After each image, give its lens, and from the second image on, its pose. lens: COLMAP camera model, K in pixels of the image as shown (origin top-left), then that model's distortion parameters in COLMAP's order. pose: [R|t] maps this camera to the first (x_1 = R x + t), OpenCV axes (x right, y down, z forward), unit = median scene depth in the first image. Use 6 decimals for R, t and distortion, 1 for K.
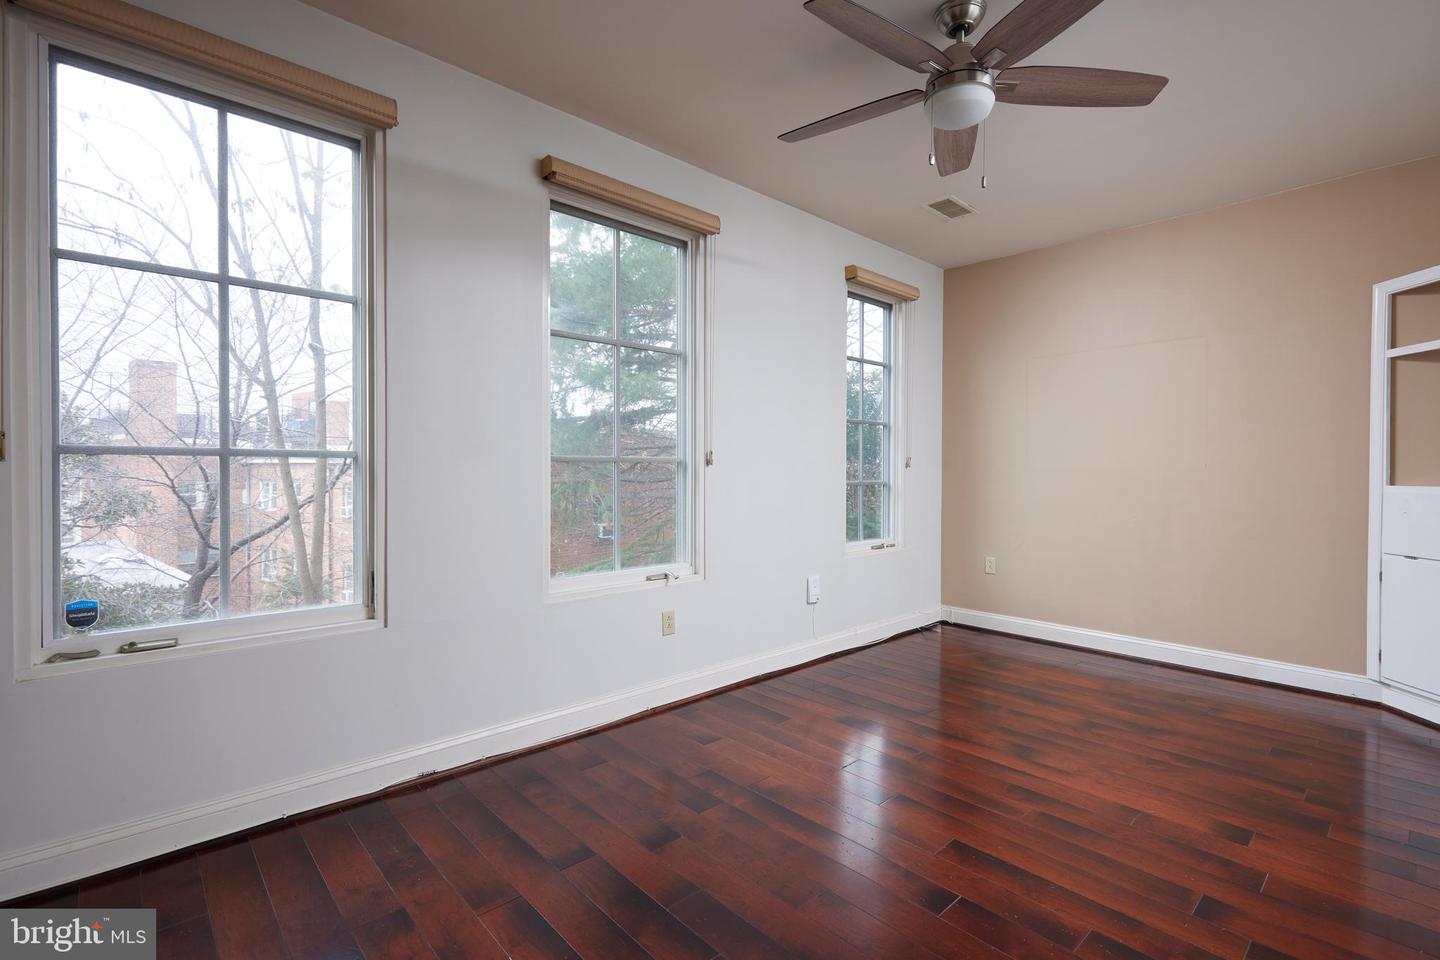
lens RADIAL K [[655.5, 0, 719.5], [0, 655.5, 479.1], [0, 0, 1]] dist [0.002925, -0.000796]
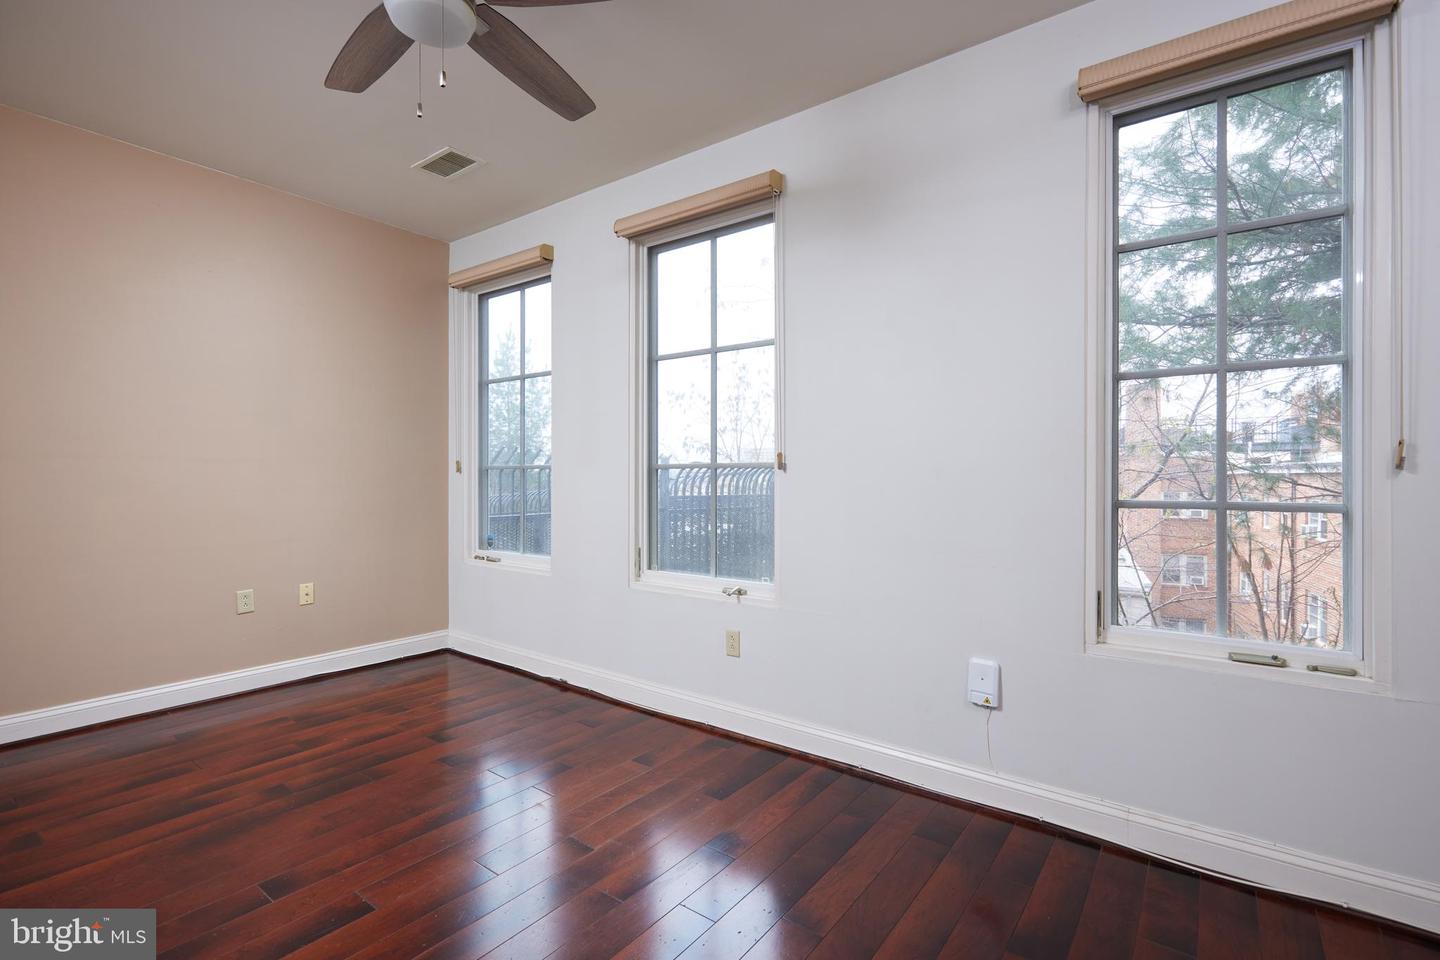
lens RADIAL K [[655.5, 0, 725.7], [0, 655.5, 476.2], [0, 0, 1]] dist [0.002925, -0.000796]
pose [[0.190570, 0.002695, -0.981670, 0.847083], [-0.011969, 0.999928, 0.000422, -0.015692], [0.981601, 0.011670, 0.190588, 0.837246]]
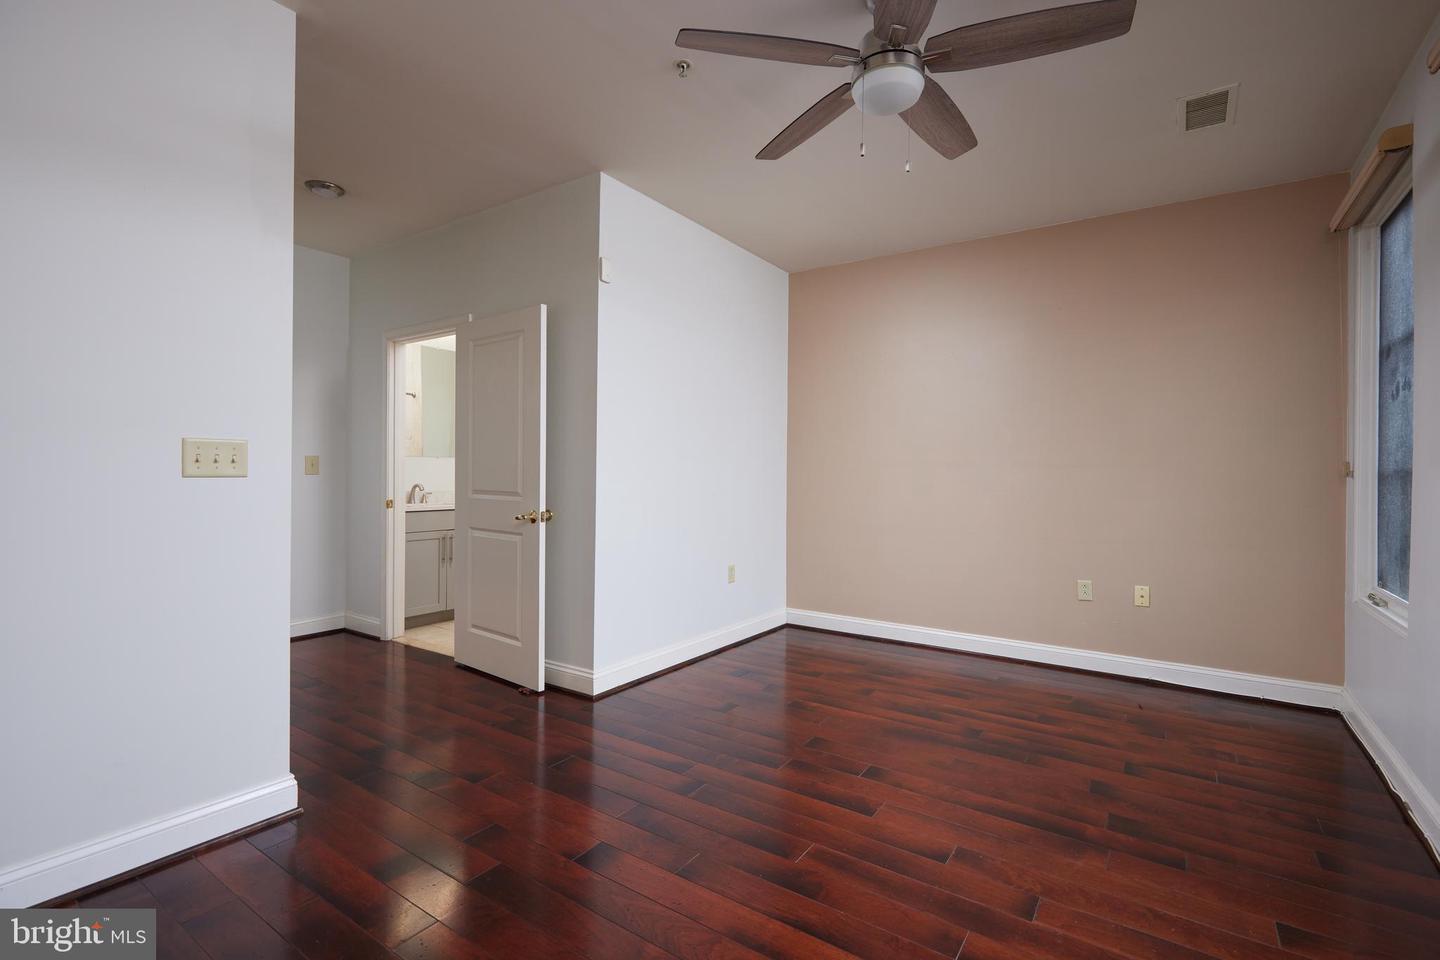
lens RADIAL K [[655.5, 0, 732.2], [0, 655.5, 475.1], [0, 0, 1]] dist [0.002925, -0.000796]
pose [[-0.972294, -0.006587, -0.233667, 0.557623], [-0.008591, 0.999935, 0.007561, -0.018482], [0.233602, 0.009359, -0.972287, 1.313056]]
